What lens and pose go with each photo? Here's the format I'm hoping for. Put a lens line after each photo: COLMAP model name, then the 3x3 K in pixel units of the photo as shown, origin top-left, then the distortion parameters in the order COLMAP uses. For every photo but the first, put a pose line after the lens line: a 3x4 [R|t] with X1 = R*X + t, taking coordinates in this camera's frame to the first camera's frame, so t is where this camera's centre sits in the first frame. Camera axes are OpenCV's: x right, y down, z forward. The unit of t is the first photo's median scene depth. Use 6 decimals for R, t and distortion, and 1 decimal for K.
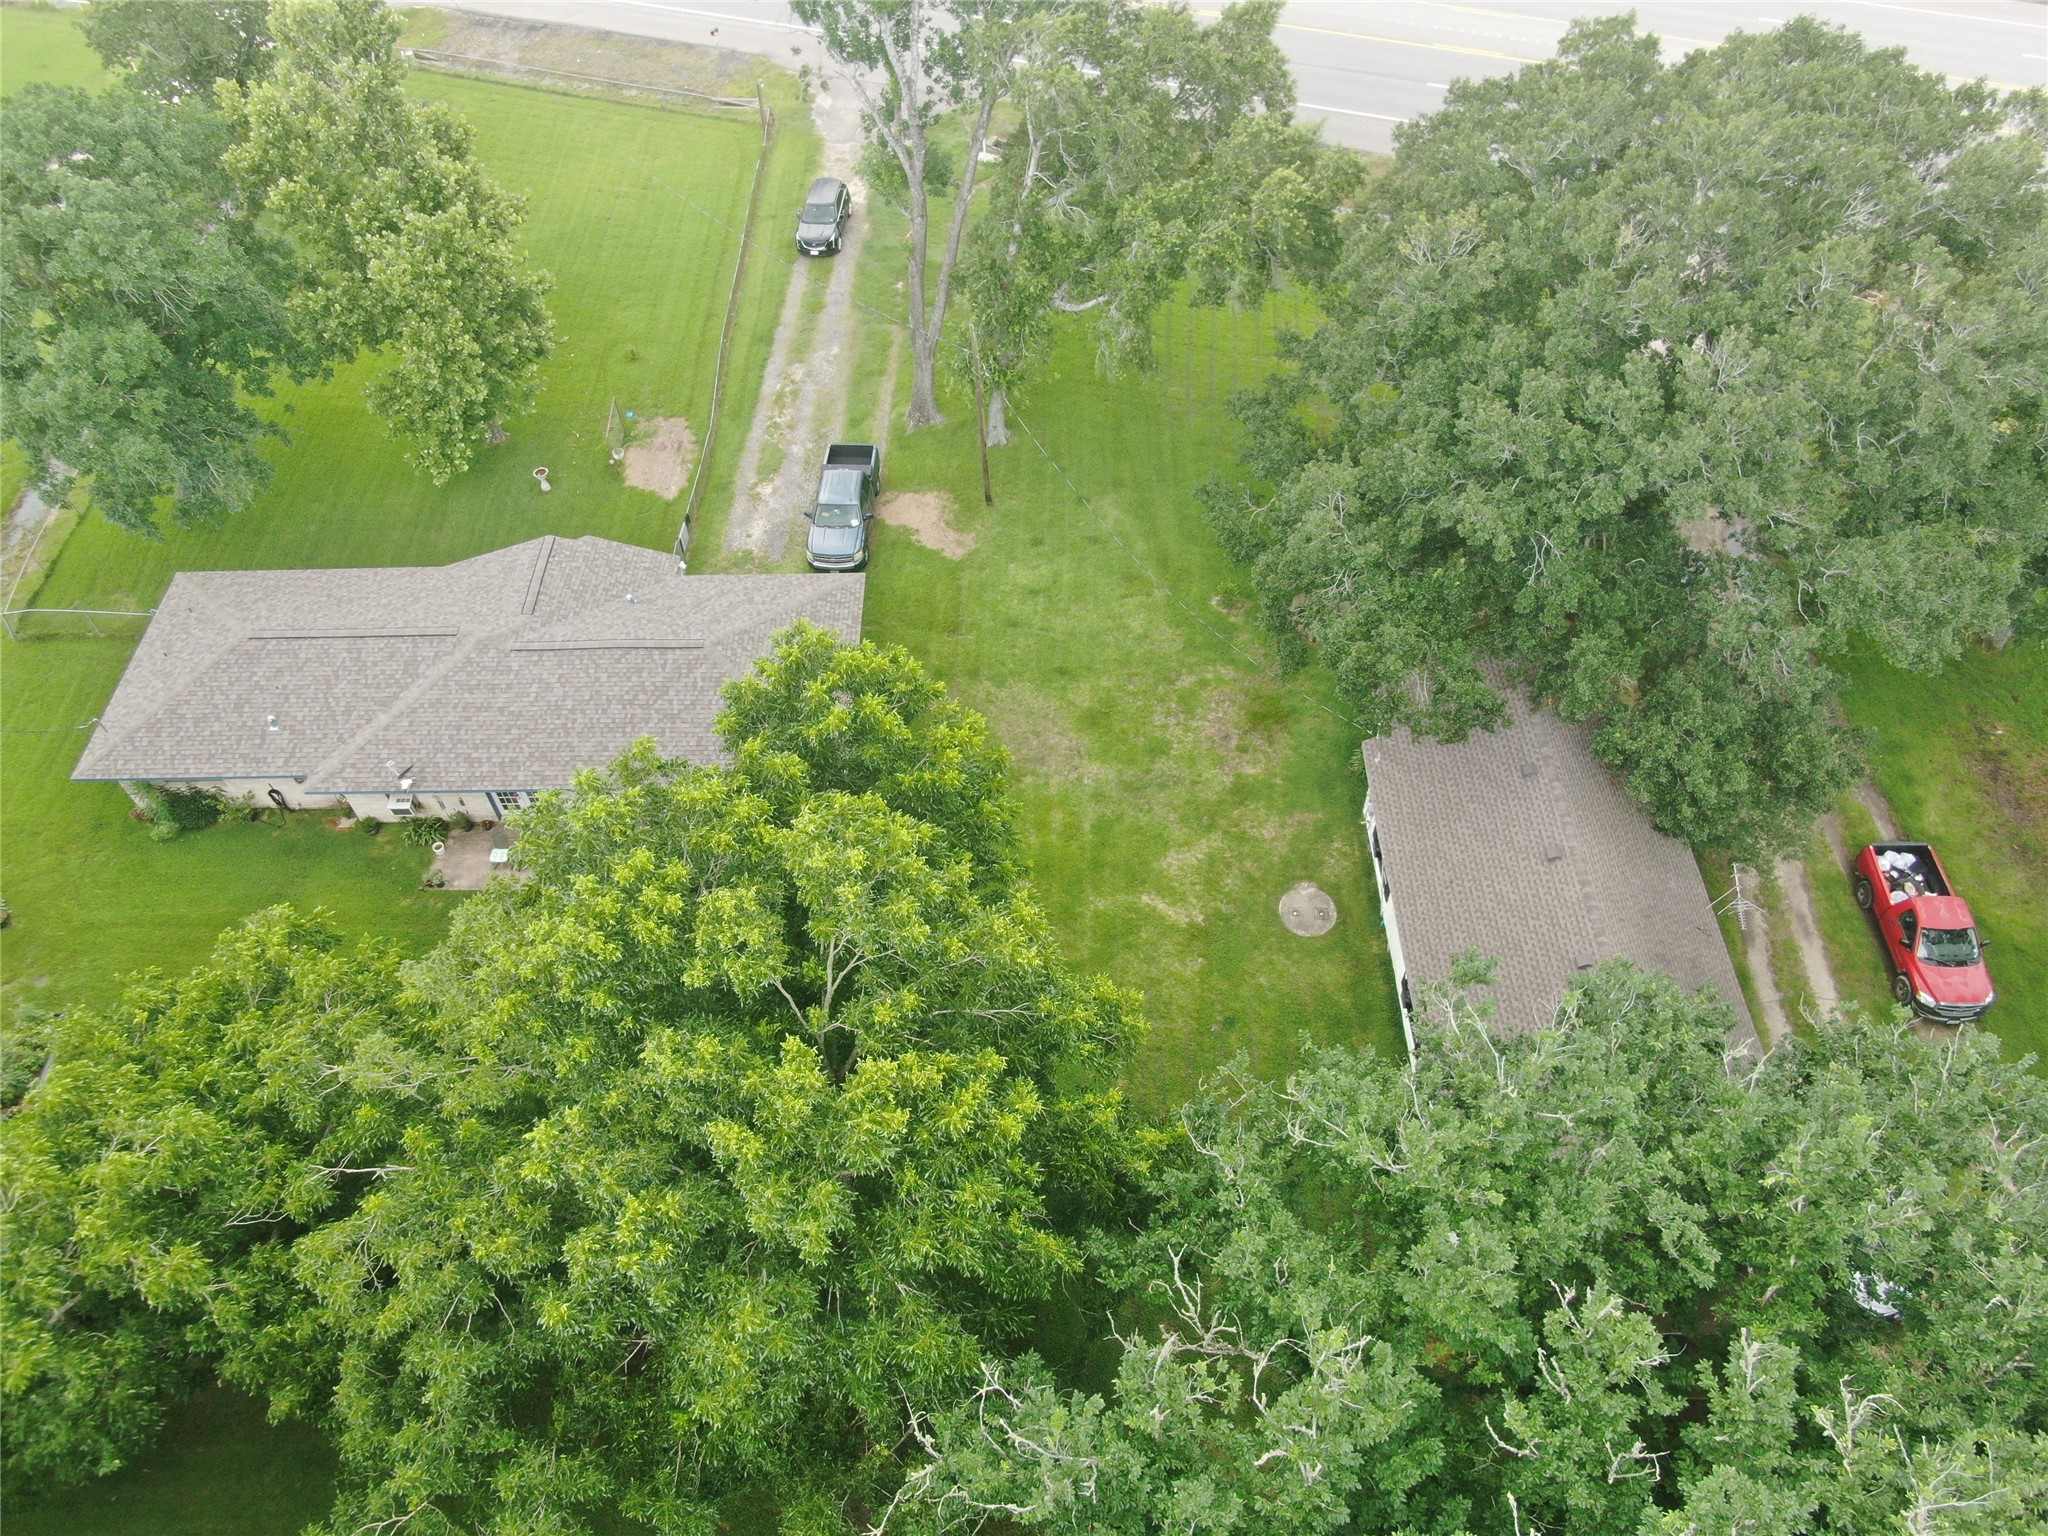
lens RADIAL K [[1463.1, 0, 1022.9], [0, 1463.1, 765.8], [0, 0, 1]] dist [-0.026256, 0.012397]
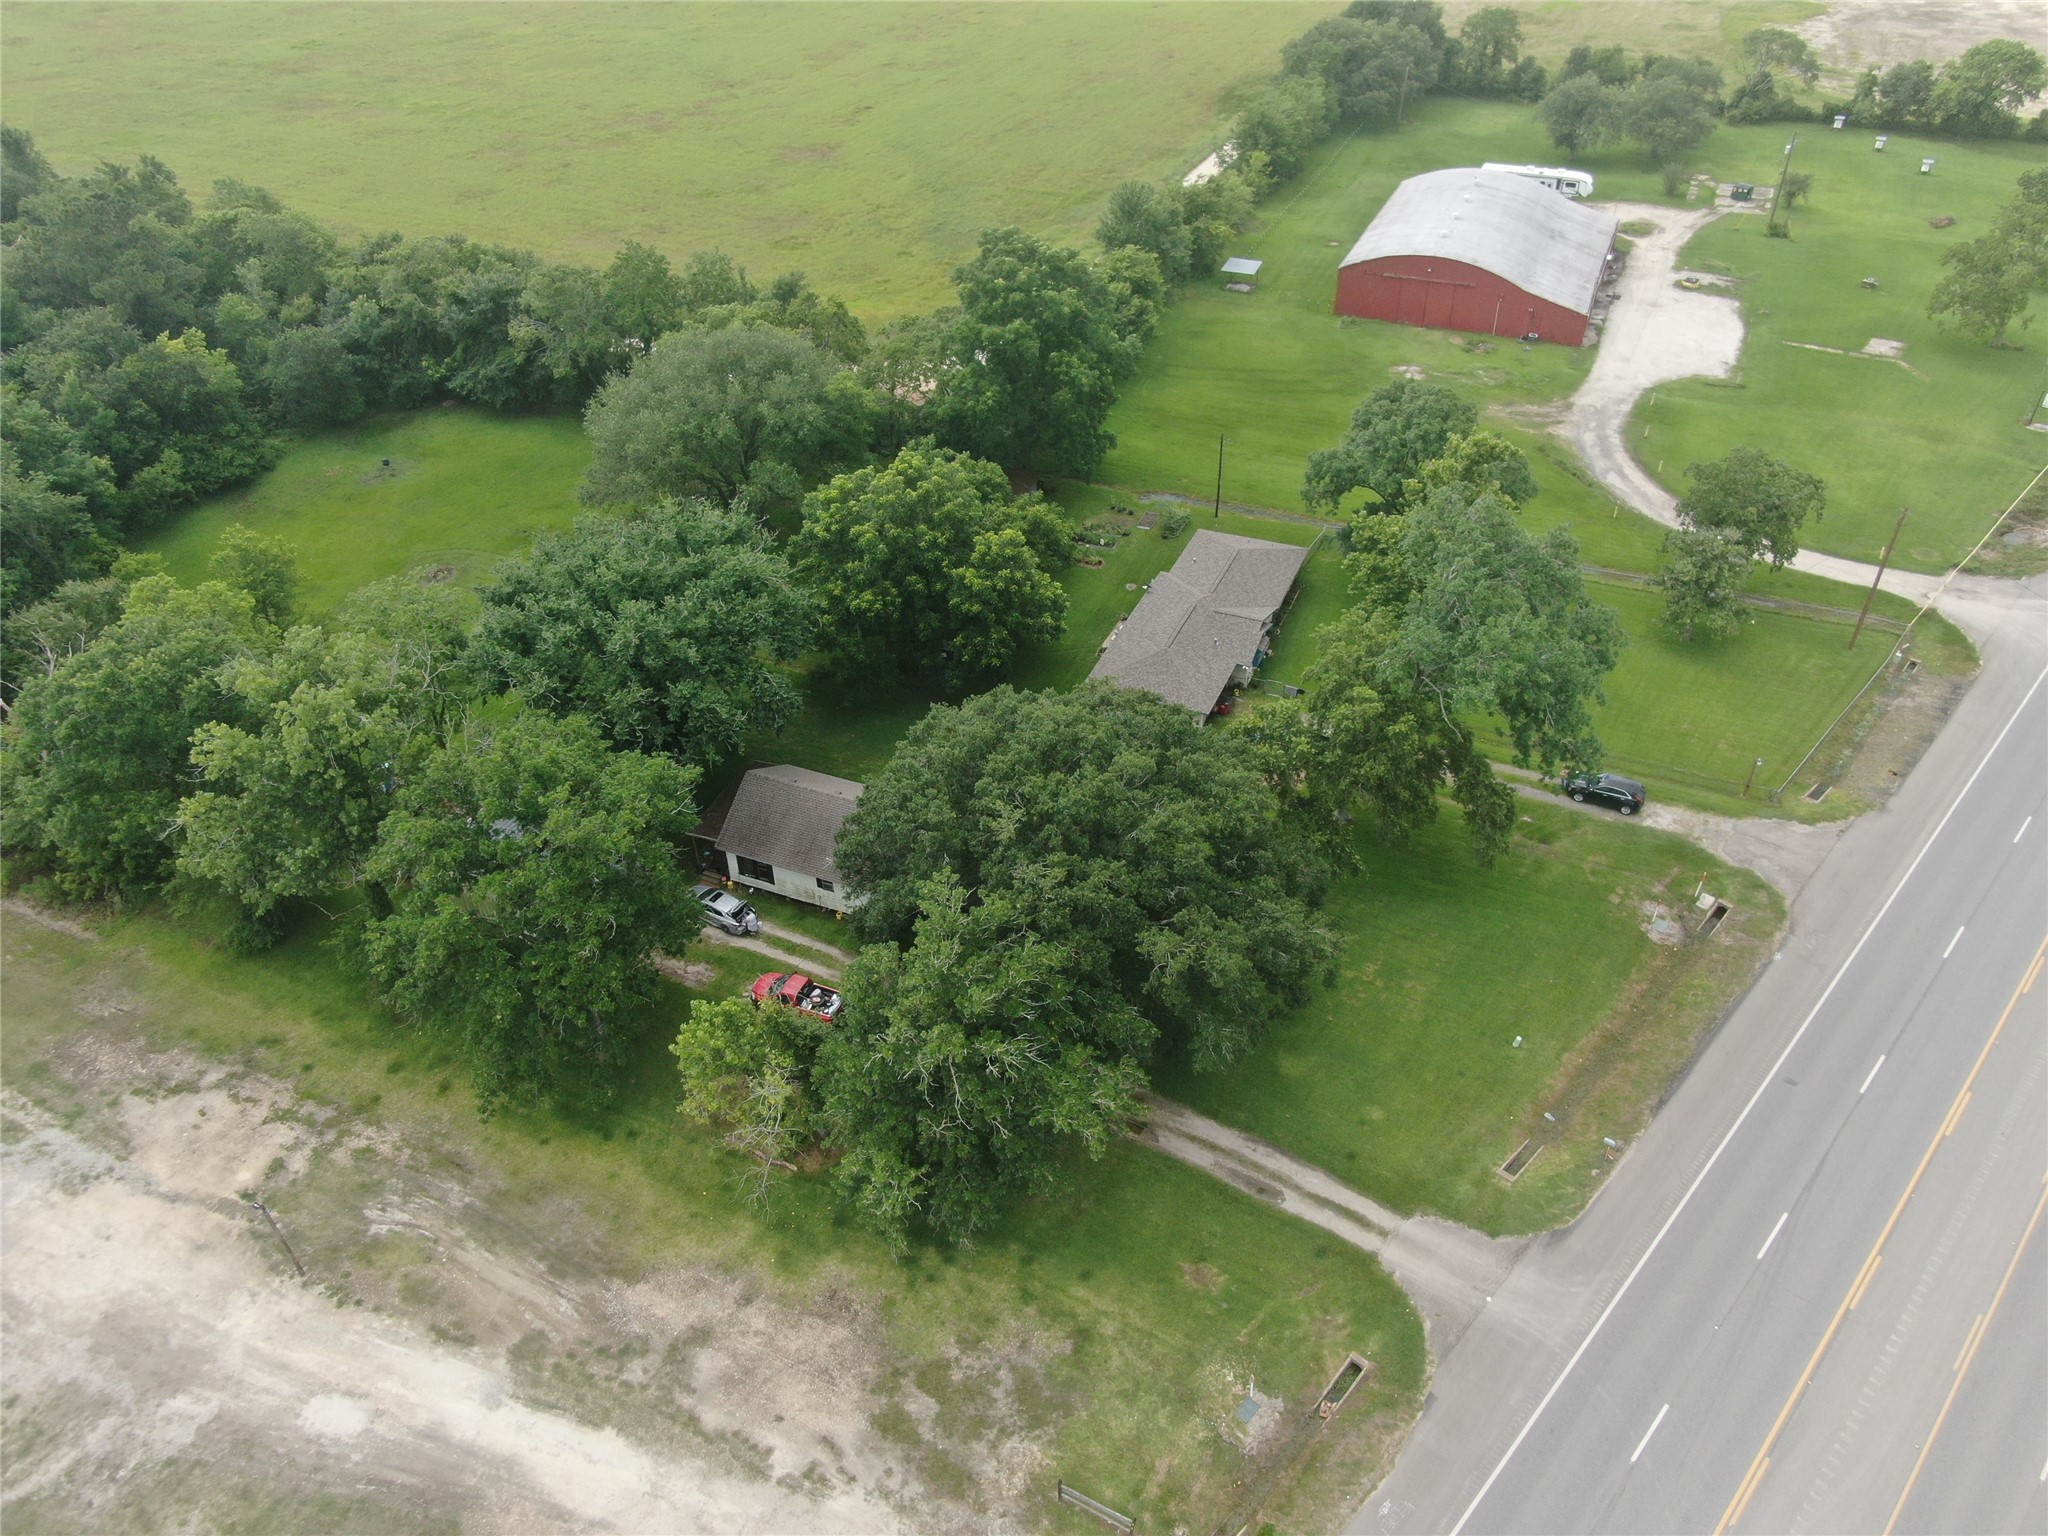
lens RADIAL K [[1463.1, 0, 1022.9], [0, 1463.1, 765.8], [0, 0, 1]] dist [-0.026256, 0.012397]
pose [[-0.398182, 0.588734, -0.703451, 1.441863], [-0.693661, 0.308549, 0.650871, -1.238613], [0.600239, 0.747121, 0.285523, 0.342019]]
